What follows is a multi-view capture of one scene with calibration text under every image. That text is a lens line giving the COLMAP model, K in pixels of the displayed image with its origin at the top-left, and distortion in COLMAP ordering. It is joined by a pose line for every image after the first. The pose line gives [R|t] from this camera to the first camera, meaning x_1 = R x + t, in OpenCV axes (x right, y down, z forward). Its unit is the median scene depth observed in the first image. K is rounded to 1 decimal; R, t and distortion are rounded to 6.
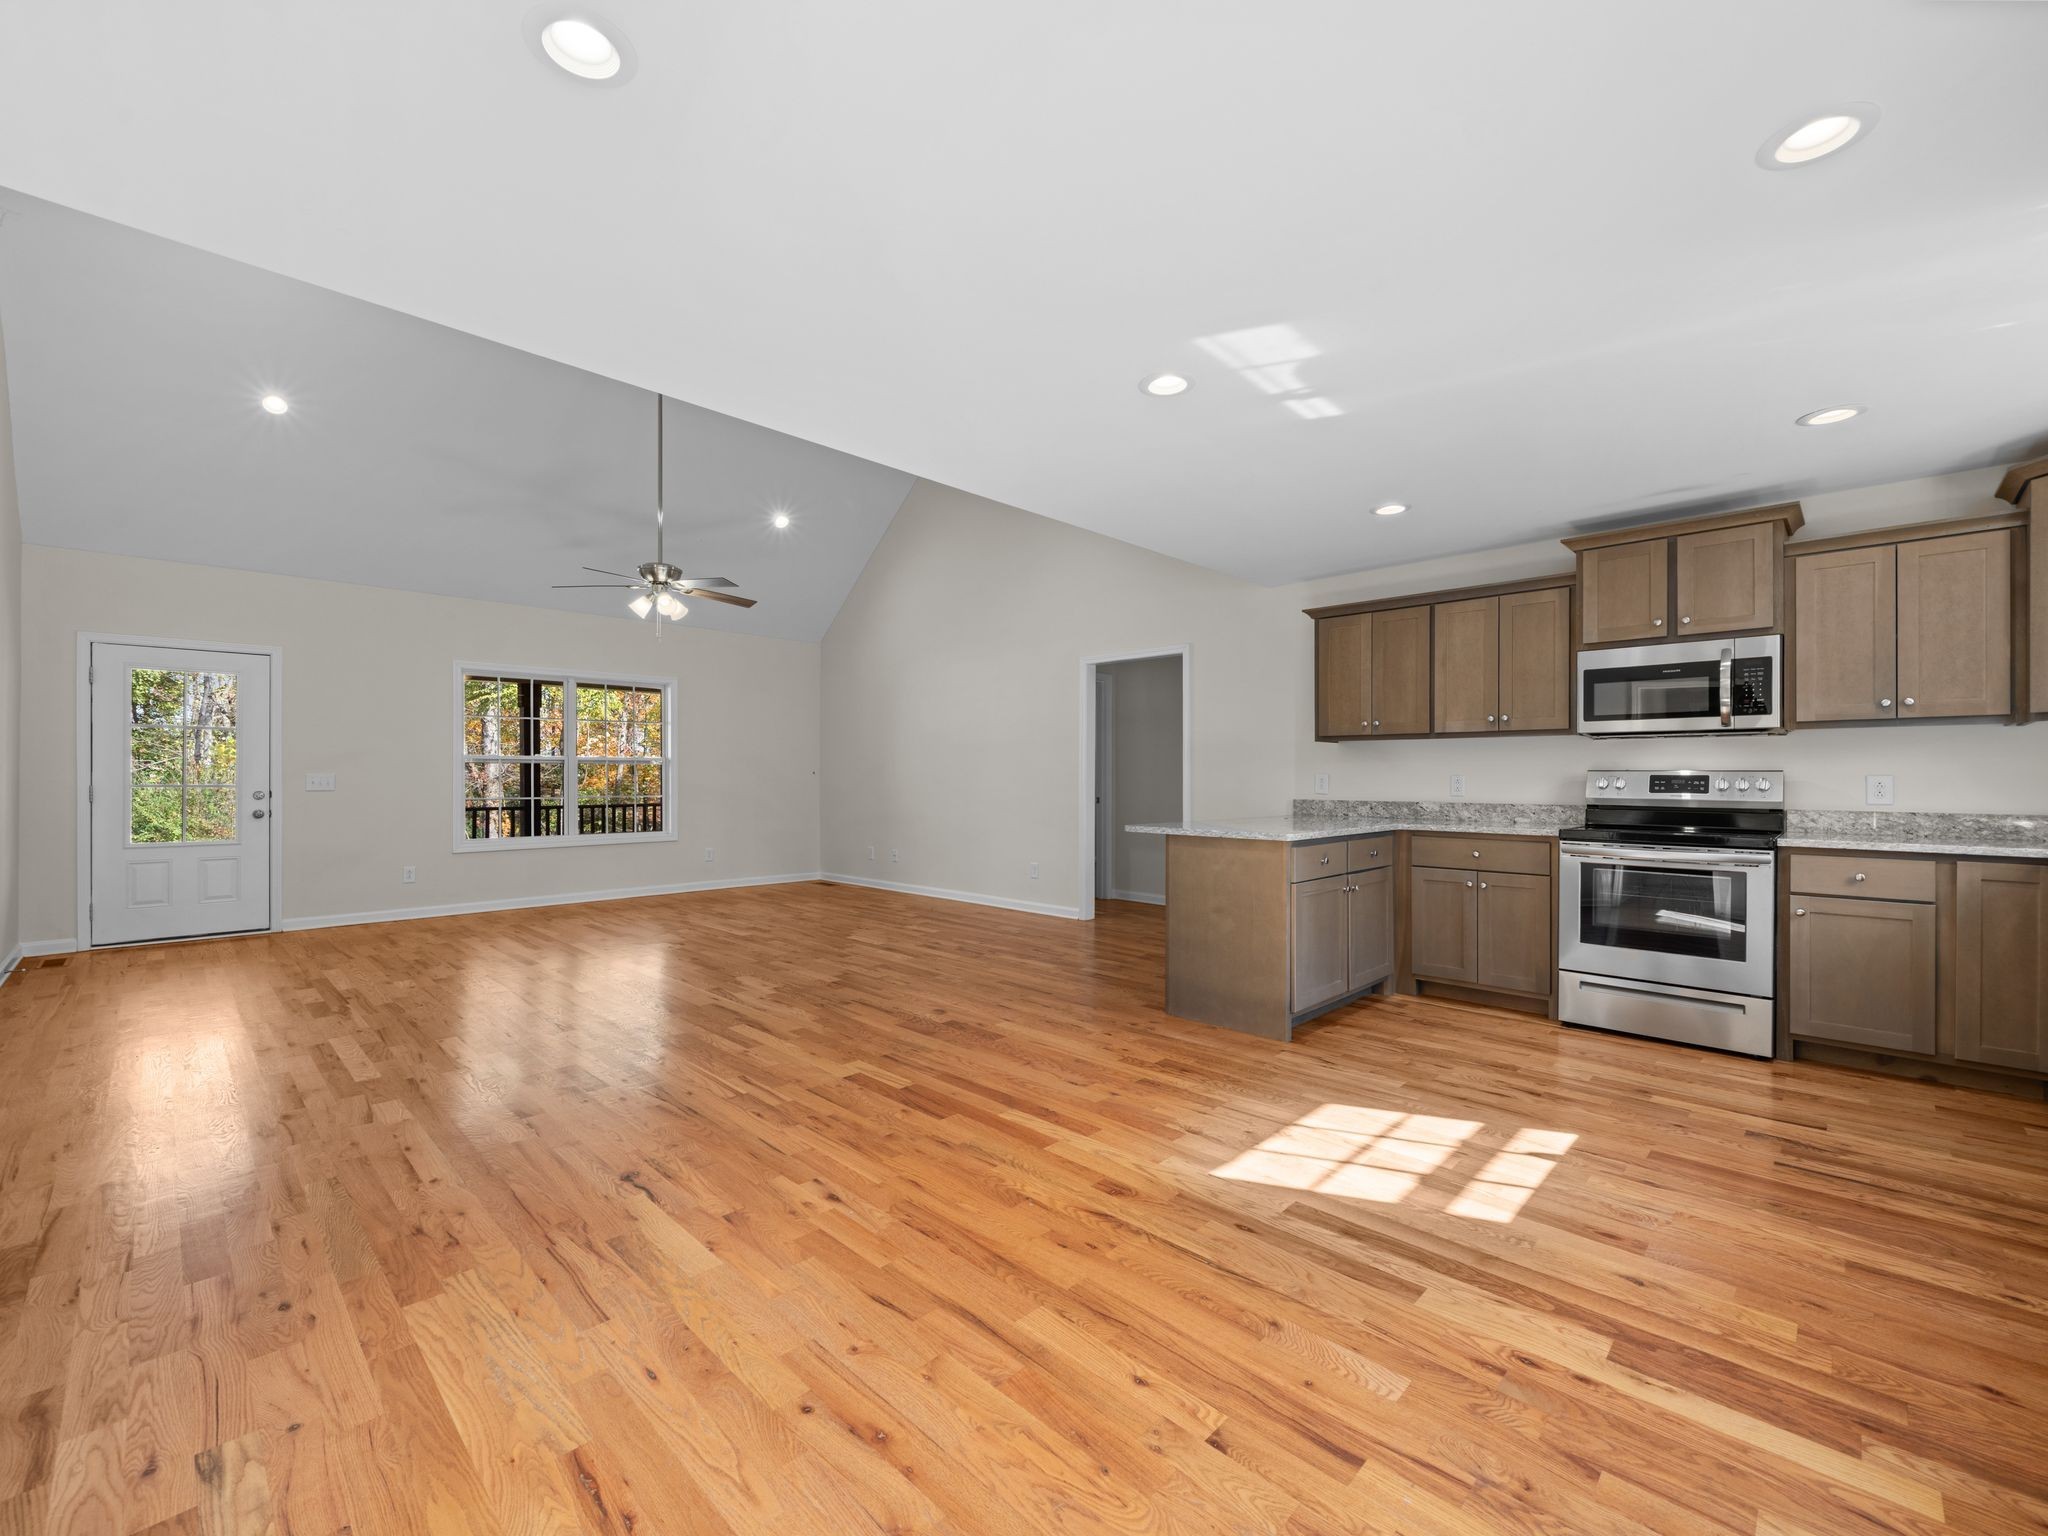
lens RADIAL K [[849.9, 0, 1007.2], [0, 849.9, 769.8], [0, 0, 1]] dist [-0.009241, -0.000327]
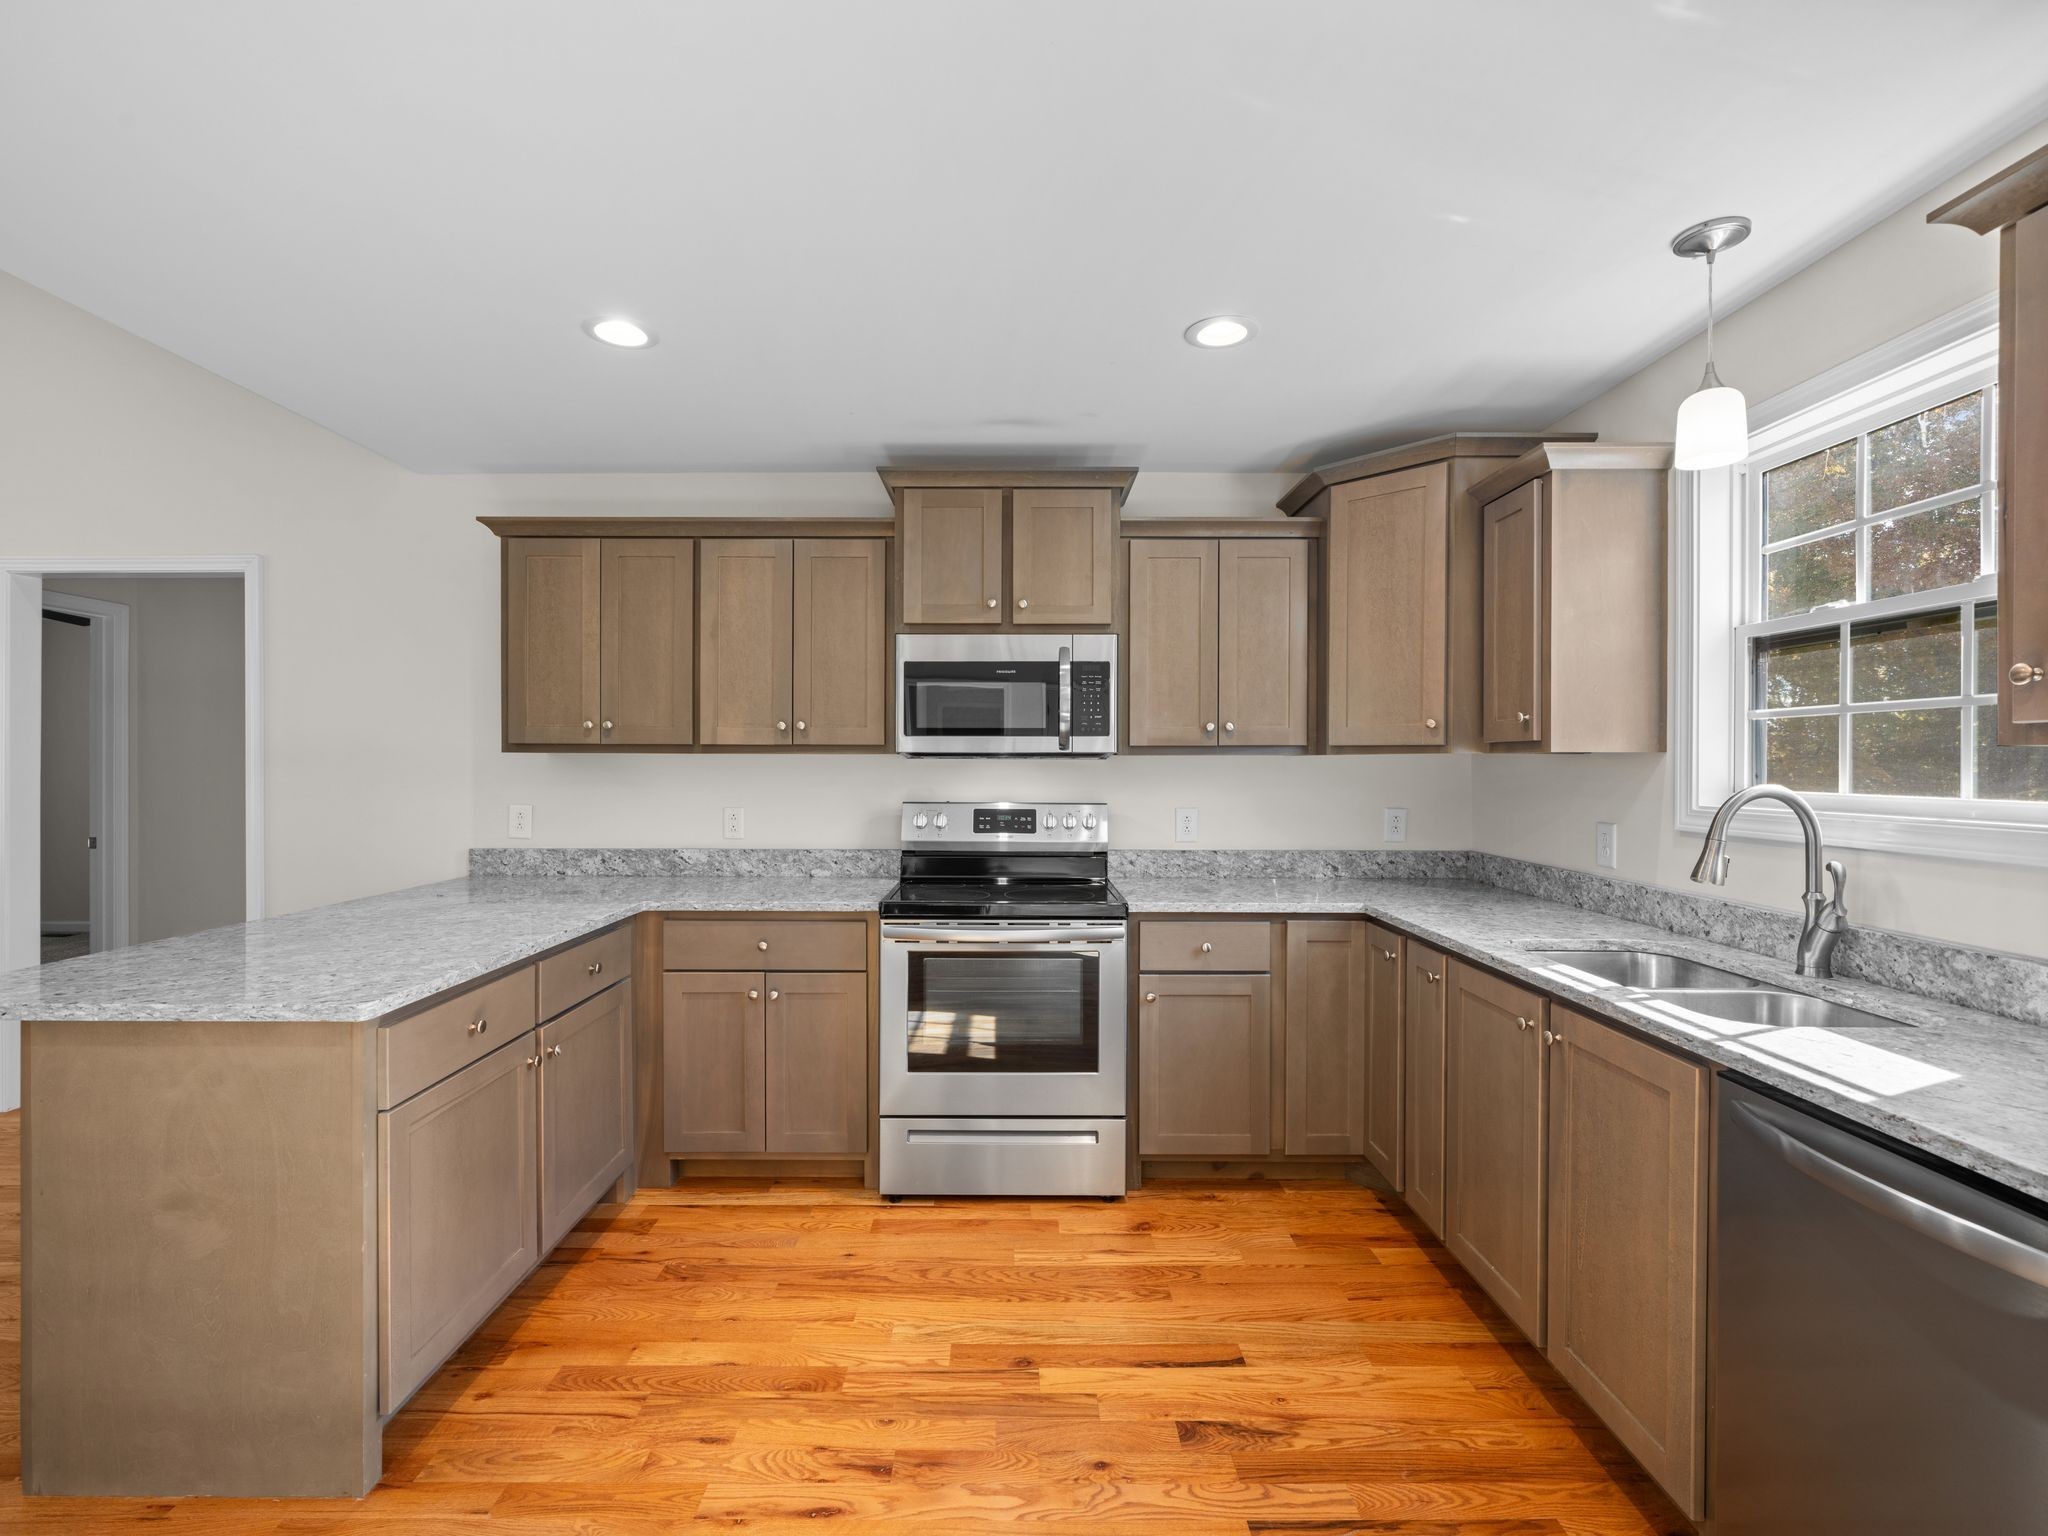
lens RADIAL K [[925.3, 0, 1012.0], [0, 925.3, 768.0], [0, 0, 1]] dist [-0.002150, -0.000256]
pose [[0.704937, -0.005951, 0.709244, 0.223726], [-0.004602, 0.999905, 0.012964, -0.044379], [-0.709255, -0.012403, 0.704843, 0.437084]]
